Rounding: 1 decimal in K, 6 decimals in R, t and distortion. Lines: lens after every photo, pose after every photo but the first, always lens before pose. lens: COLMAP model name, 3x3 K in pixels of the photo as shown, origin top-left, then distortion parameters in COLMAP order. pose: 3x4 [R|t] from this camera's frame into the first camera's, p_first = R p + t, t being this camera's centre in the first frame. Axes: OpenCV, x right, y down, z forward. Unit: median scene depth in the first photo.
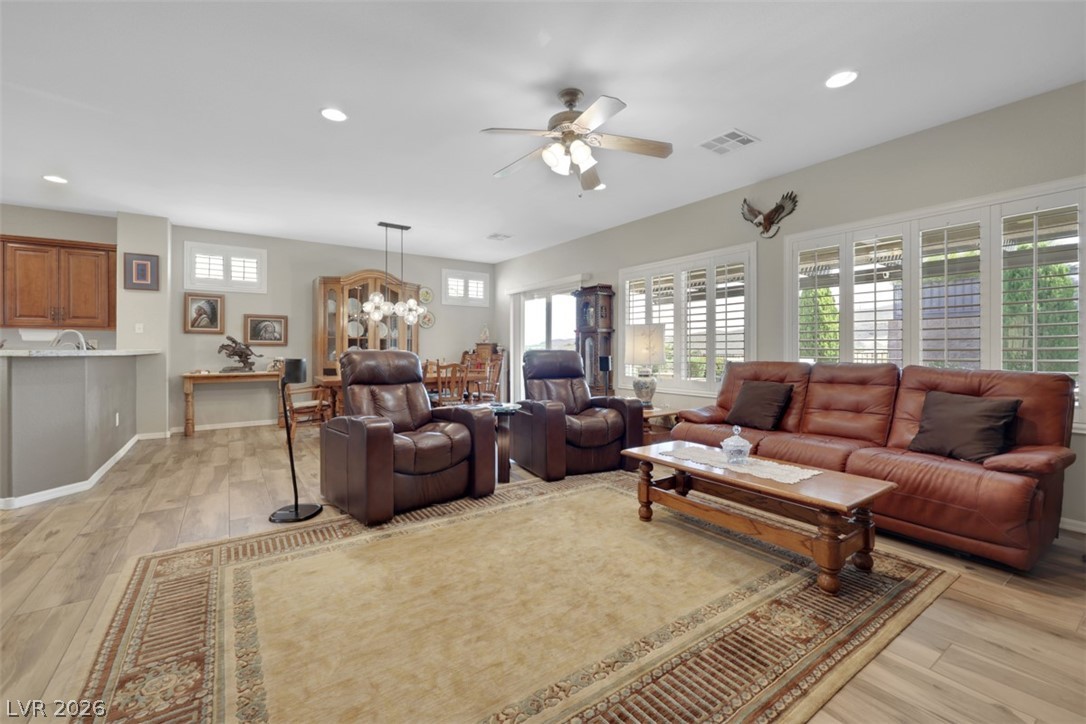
lens RADIAL K [[447.7, 0, 548.1], [0, 447.7, 349.3], [0, 0, 1]] dist [0.001898, 0.000267]
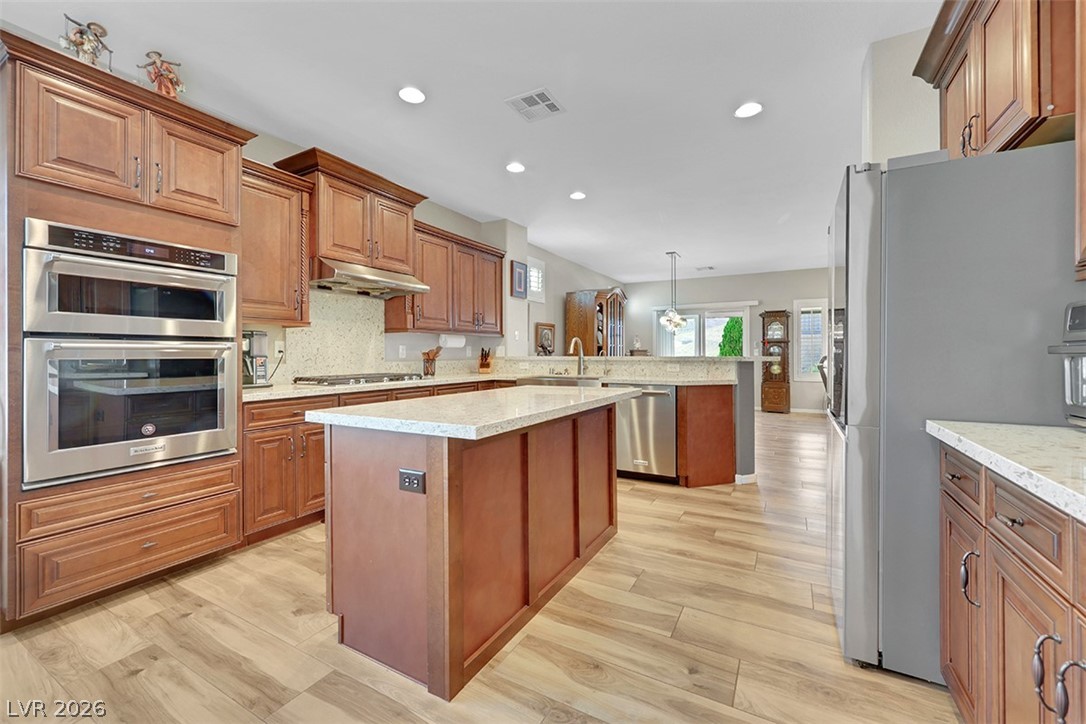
lens RADIAL K [[438.8, 0, 543.0], [0, 438.8, 352.5], [0, 0, 1]] dist [0.000033, -0.000074]
pose [[0.897518, -0.001320, 0.440975, -1.643149], [0.003403, 0.999986, -0.003932, -0.004529], [-0.440964, 0.005030, 0.897511, 0.105833]]
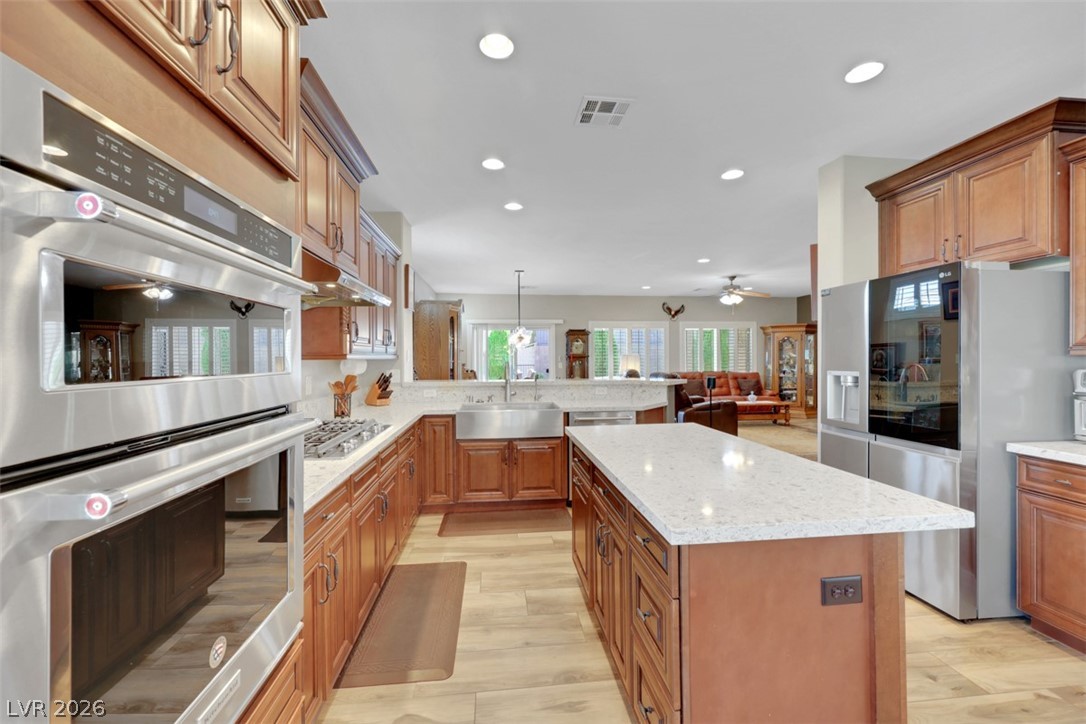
lens RADIAL K [[438.3, 0, 540.0], [0, 438.3, 359.6], [0, 0, 1]] dist [0.000767, -0.000008]
pose [[0.476353, -0.006802, 0.879228, -1.919697], [0.005496, 0.999974, 0.004758, -0.053352], [-0.879237, 0.002565, 0.476377, 0.502112]]
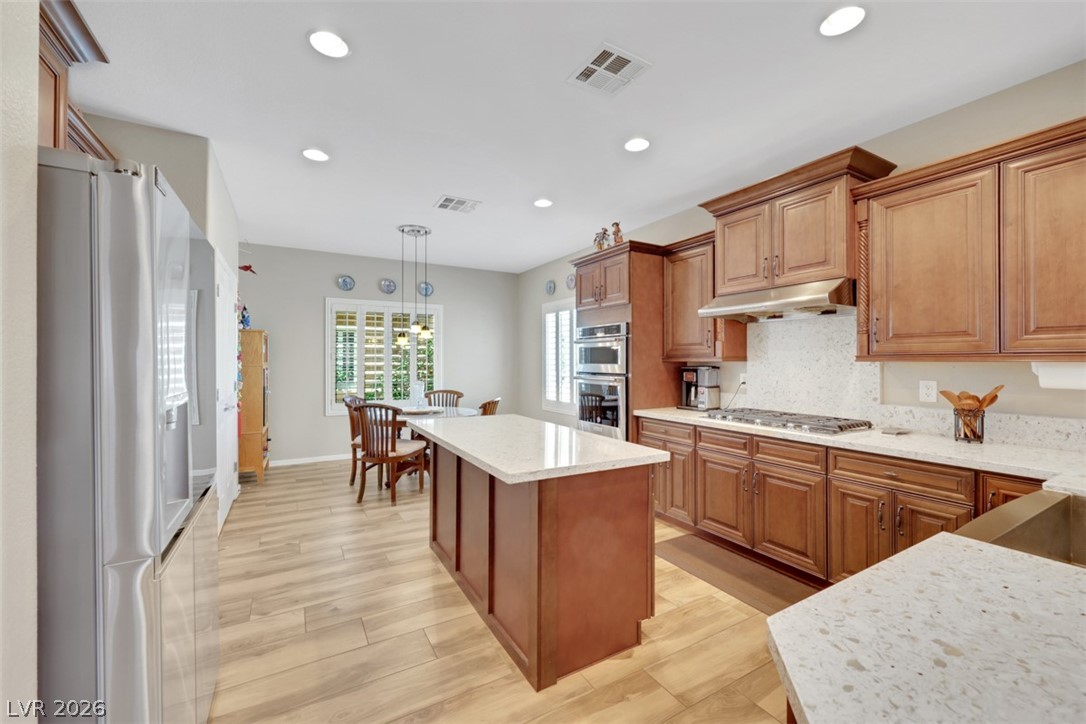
lens RADIAL K [[435.3, 0, 543.4], [0, 435.3, 359.9], [0, 0, 1]] dist [0.000089, -0.000006]
pose [[-0.072877, -0.001962, -0.997339, -0.861037], [-0.000923, 0.999998, -0.001899, -0.052838], [0.997341, 0.000783, -0.072878, 0.668425]]
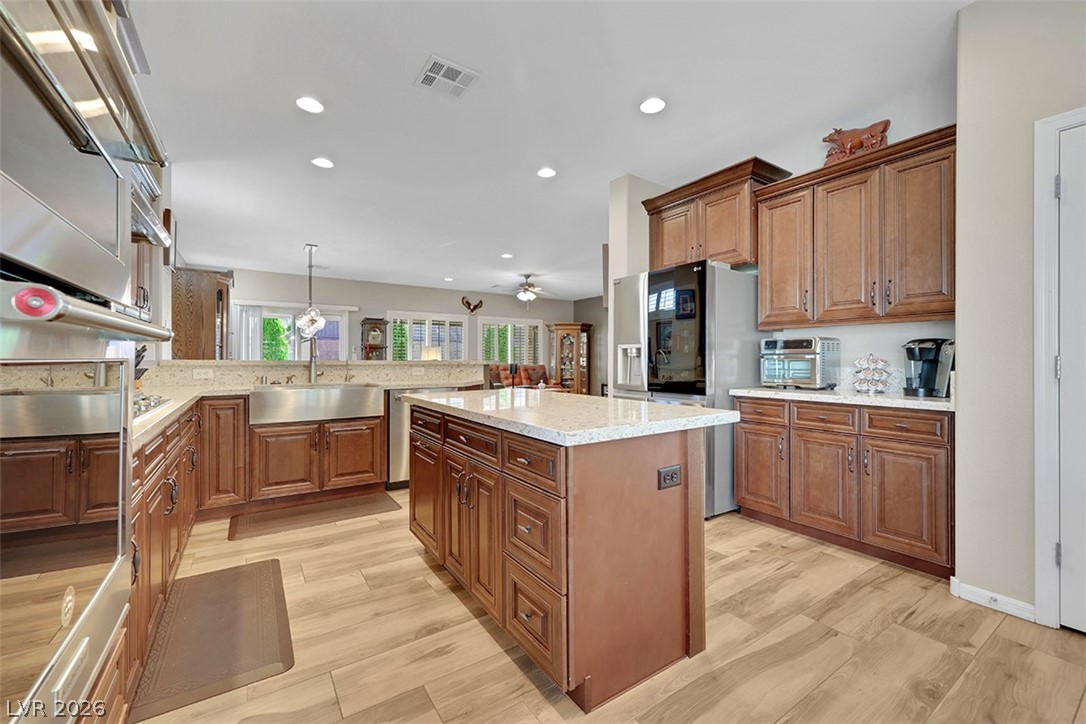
lens RADIAL K [[441.1, 0, 540.4], [0, 441.1, 358.8], [0, 0, 1]] dist [-0.001358, -0.000119]
pose [[0.018275, 0.000563, 0.999833, -1.954355], [-0.001962, 0.999998, -0.000528, -0.002335], [-0.999831, -0.001952, 0.018276, 0.568275]]
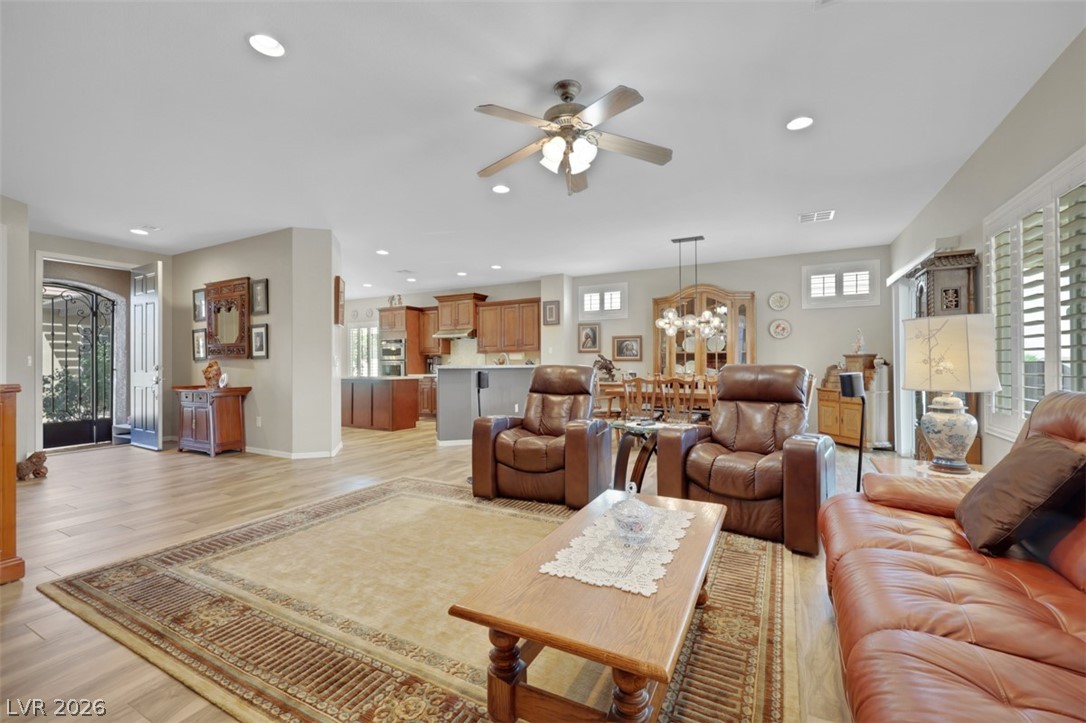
lens RADIAL K [[458.9, 0, 543.0], [0, 458.9, 361.5], [0, 0, 1]] dist [0.000662, -0.000094]
pose [[0.453716, -0.007683, -0.891113, 0.573782], [0.004772, 0.999969, -0.006192, -0.000286], [0.891134, -0.001443, 0.453738, 0.353103]]
